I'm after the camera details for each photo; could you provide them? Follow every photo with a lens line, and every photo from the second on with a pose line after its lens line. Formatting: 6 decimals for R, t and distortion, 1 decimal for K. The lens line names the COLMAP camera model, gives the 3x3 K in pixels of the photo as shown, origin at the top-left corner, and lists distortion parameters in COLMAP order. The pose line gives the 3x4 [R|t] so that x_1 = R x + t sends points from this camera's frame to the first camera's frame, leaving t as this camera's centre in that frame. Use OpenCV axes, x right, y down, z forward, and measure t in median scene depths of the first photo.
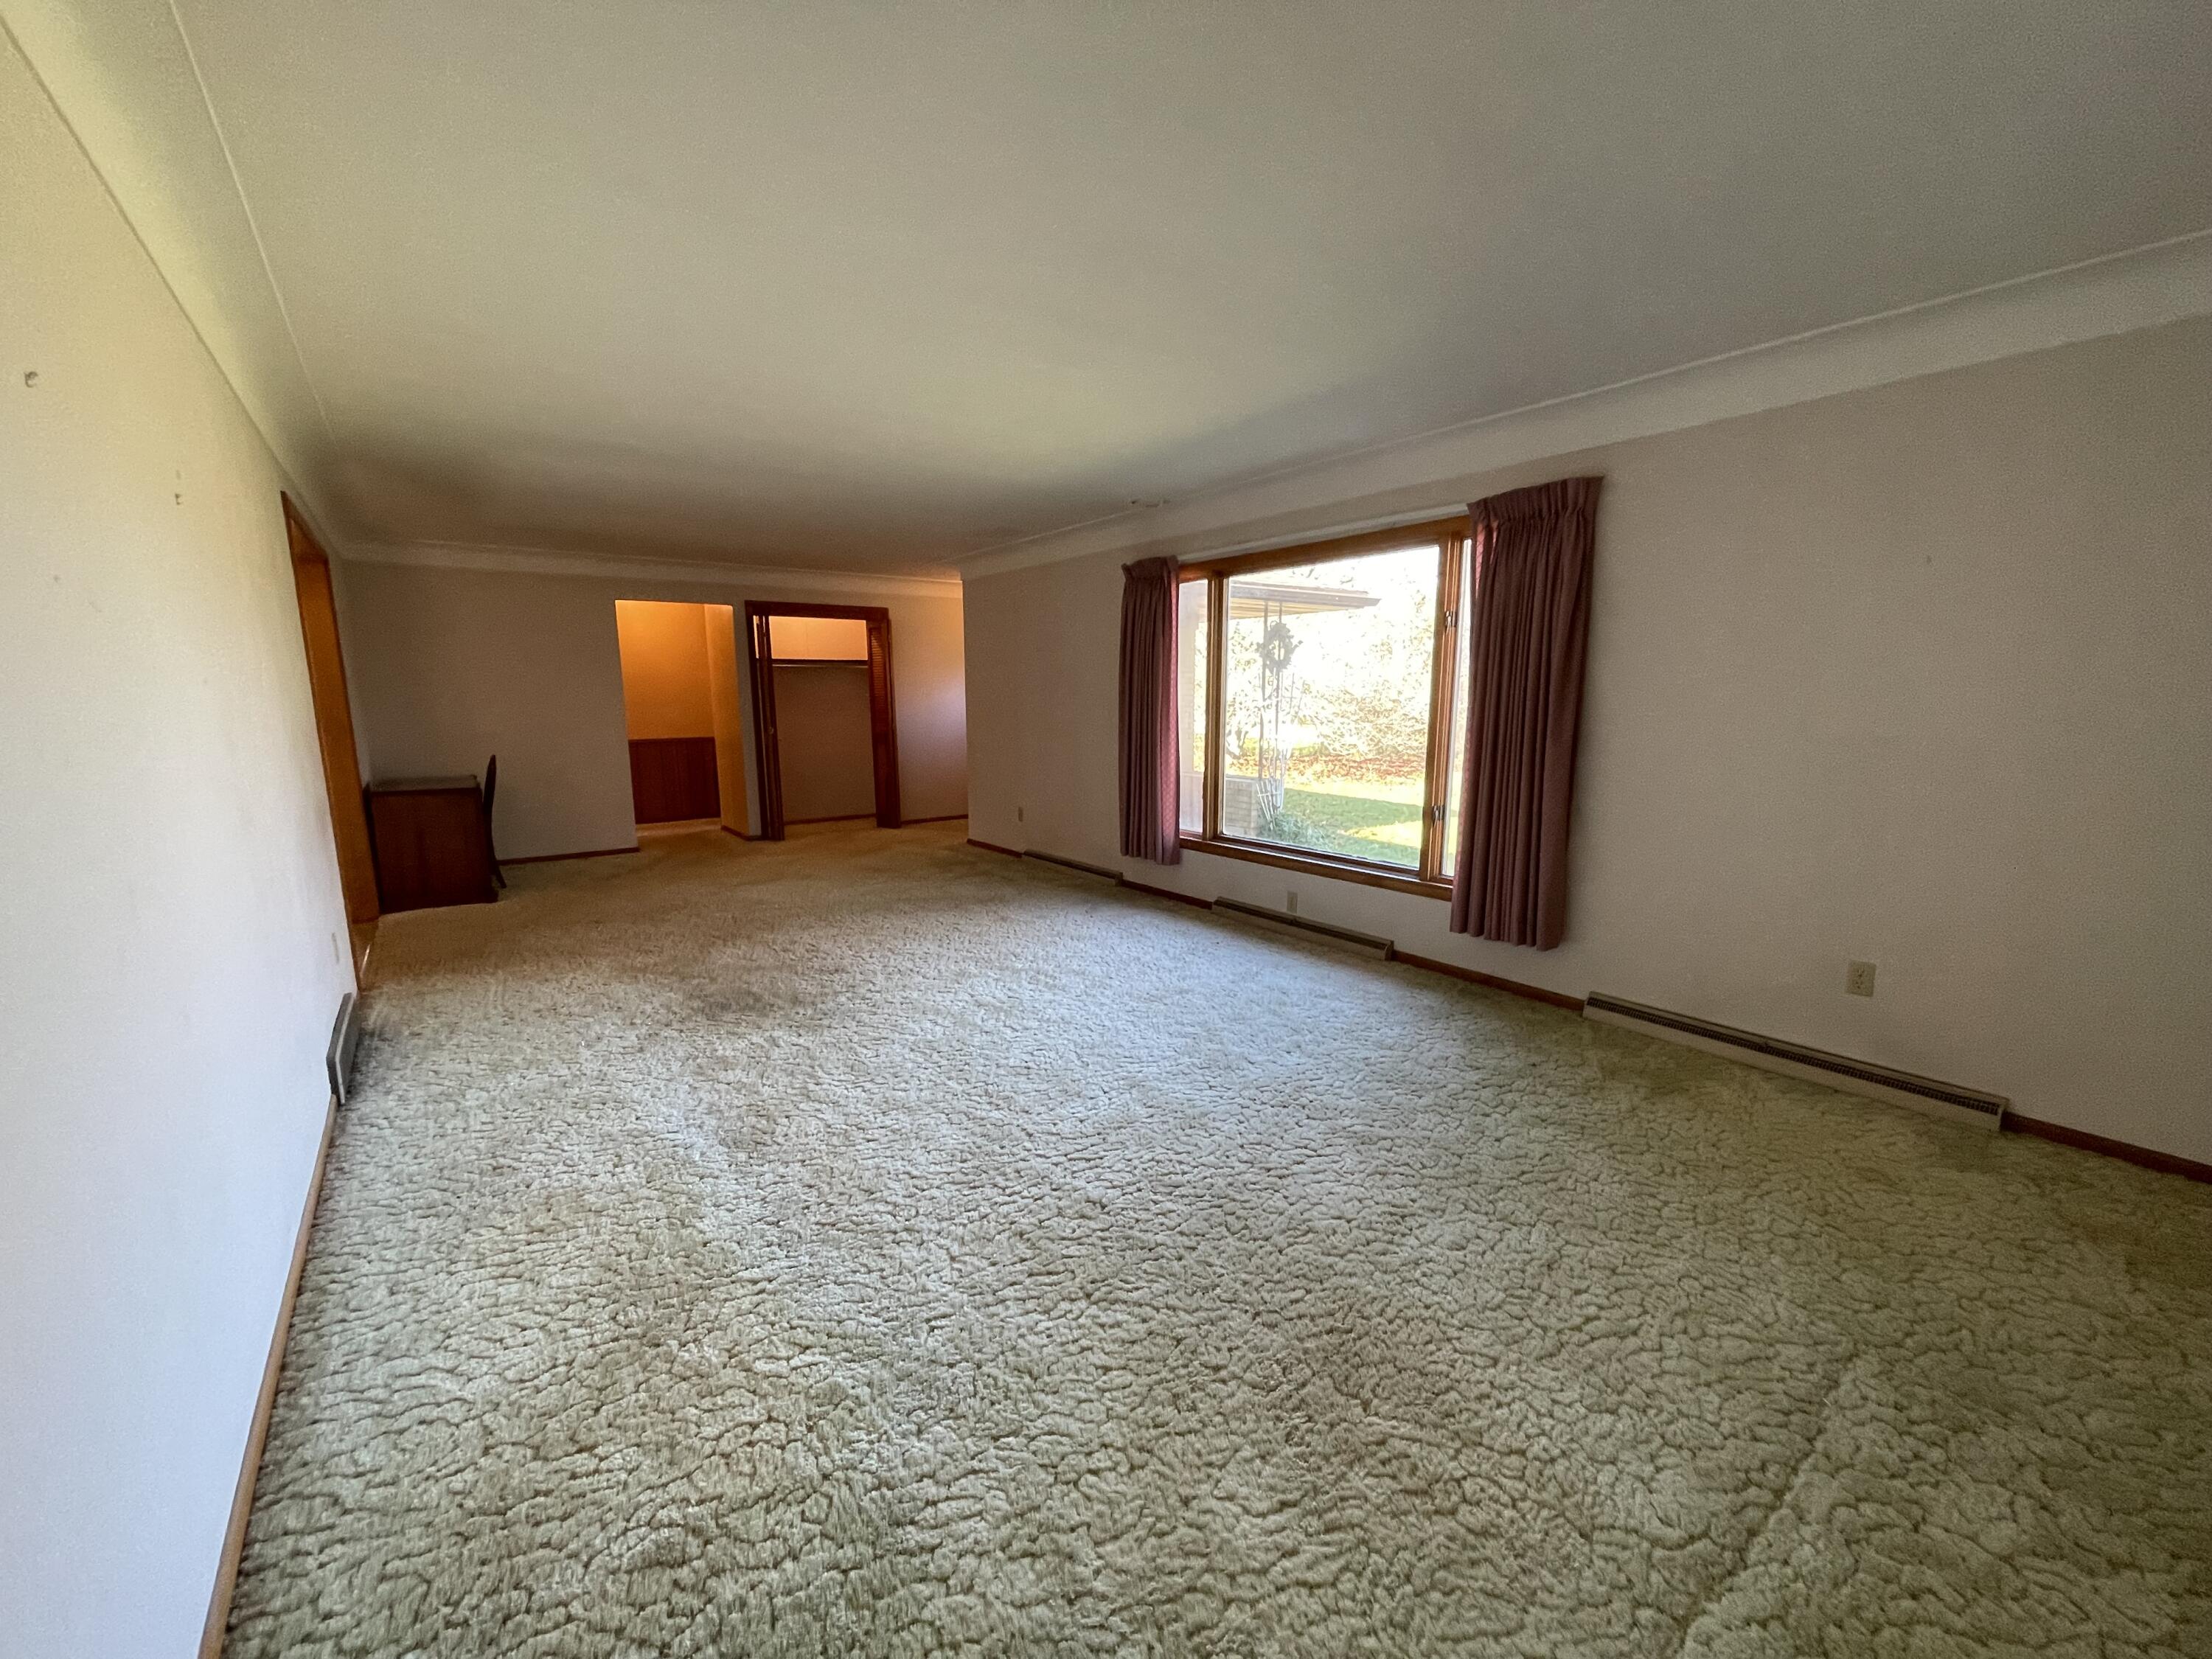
lens RADIAL K [[884.3, 0, 1113.6], [0, 884.3, 832.7], [0, 0, 1]] dist [-0.005989, 0.000041]
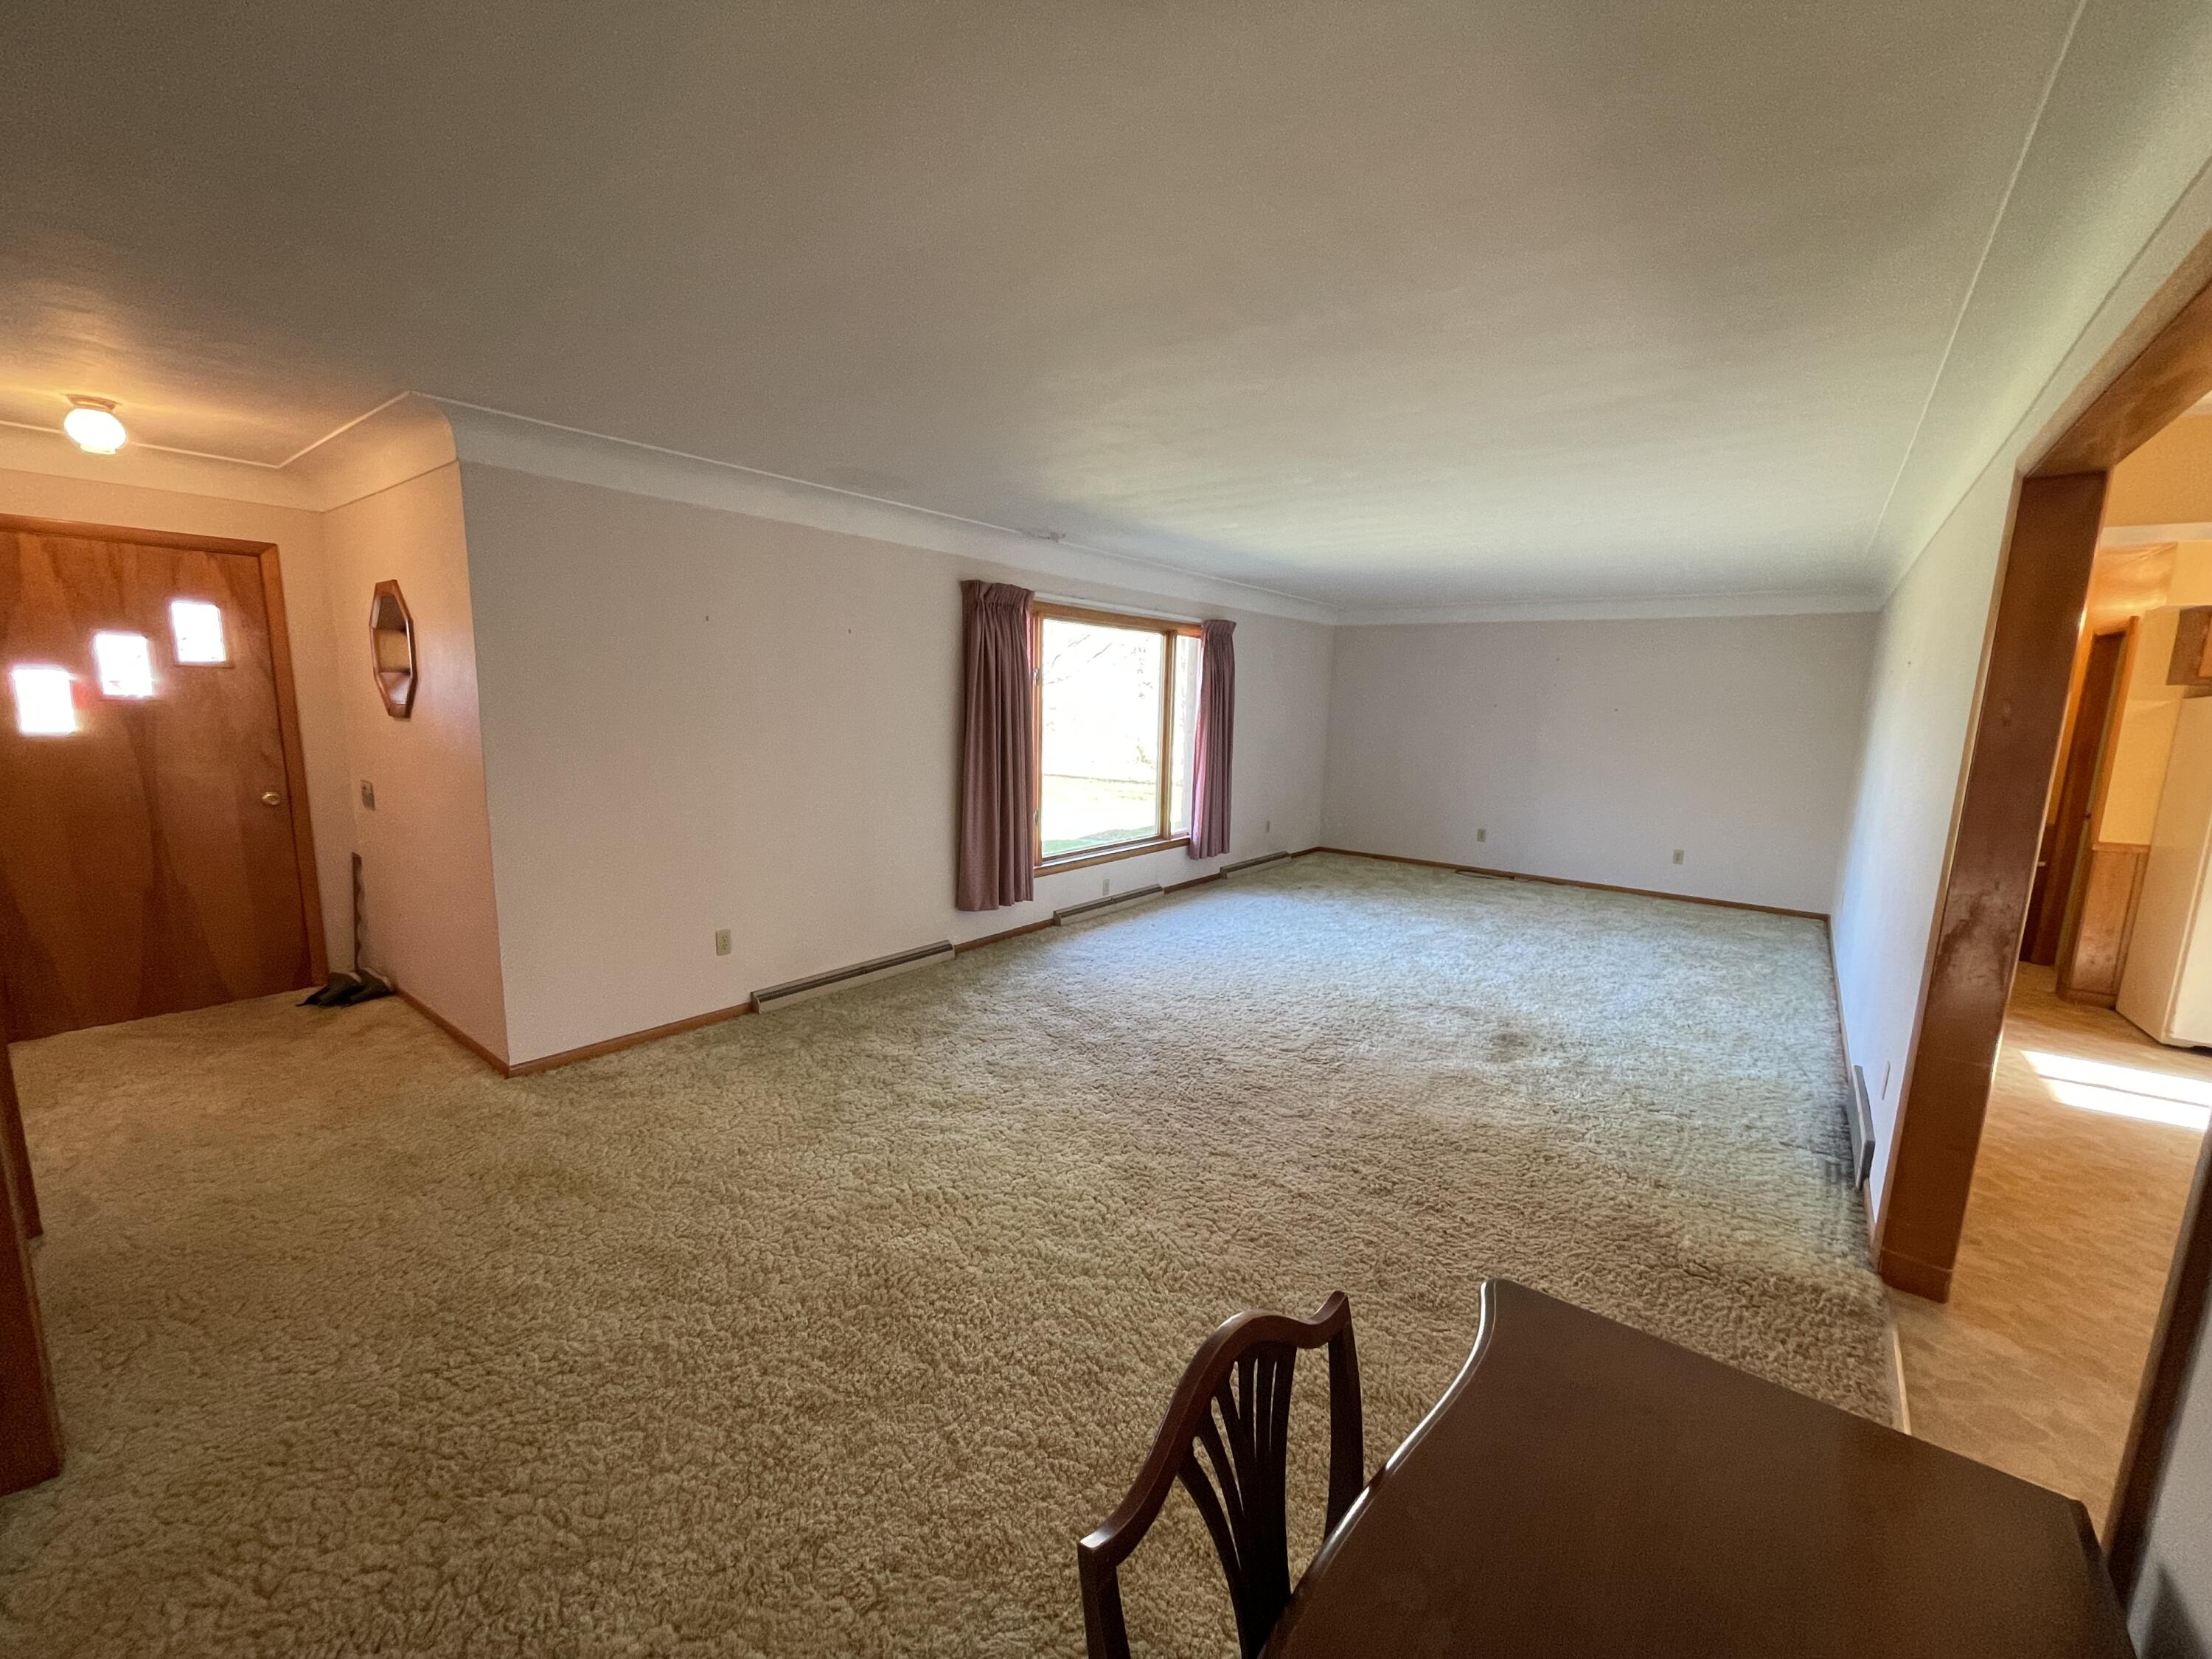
lens RADIAL K [[890.8, 0, 1101.6], [0, 890.8, 839.6], [0, 0, 1]] dist [-0.005677, 0.003986]
pose [[-0.245285, -0.144361, 0.958642, -0.957728], [0.142544, 0.972732, 0.182956, -0.211540], [-0.958914, 0.181525, -0.218018, 1.188960]]
